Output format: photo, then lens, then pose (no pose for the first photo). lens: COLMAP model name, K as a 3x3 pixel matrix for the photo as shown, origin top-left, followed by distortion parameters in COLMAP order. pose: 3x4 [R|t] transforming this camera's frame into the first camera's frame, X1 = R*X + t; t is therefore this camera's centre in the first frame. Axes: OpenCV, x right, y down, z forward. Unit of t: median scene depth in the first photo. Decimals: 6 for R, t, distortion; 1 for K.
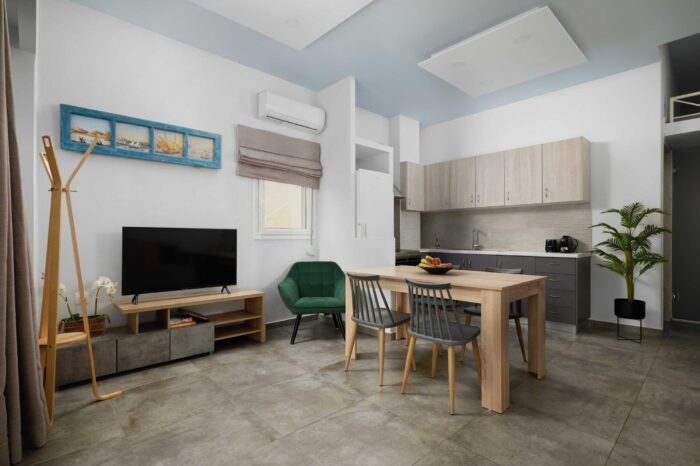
lens RADIAL K [[337.9, 0, 349.0], [0, 337.9, 236.0], [0, 0, 1]] dist [0.002563, 0.000545]
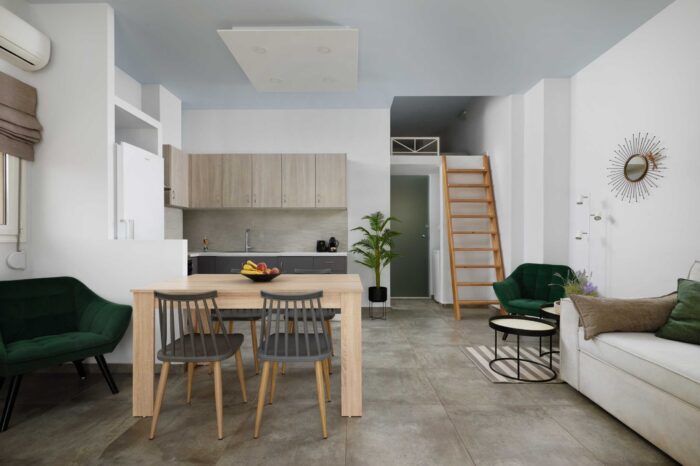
lens RADIAL K [[337.2, 0, 346.7], [0, 337.2, 236.4], [0, 0, 1]] dist [0.000867, -0.000036]
pose [[0.691649, 0.003114, 0.722227, -0.165907], [-0.001131, 0.999994, -0.003228, 0.000060], [-0.722232, 0.001415, 0.691649, 0.191080]]
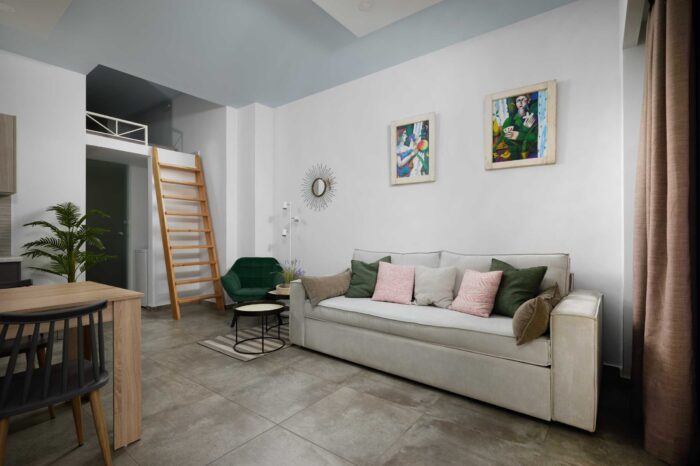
lens RADIAL K [[337.2, 0, 346.7], [0, 337.2, 236.4], [0, 0, 1]] dist [0.000867, -0.000036]
pose [[-0.164493, -0.000282, 0.986378, -0.274640], [-0.000583, 1.000000, 0.000189, 0.002610], [-0.986378, -0.000544, -0.164493, 0.344974]]
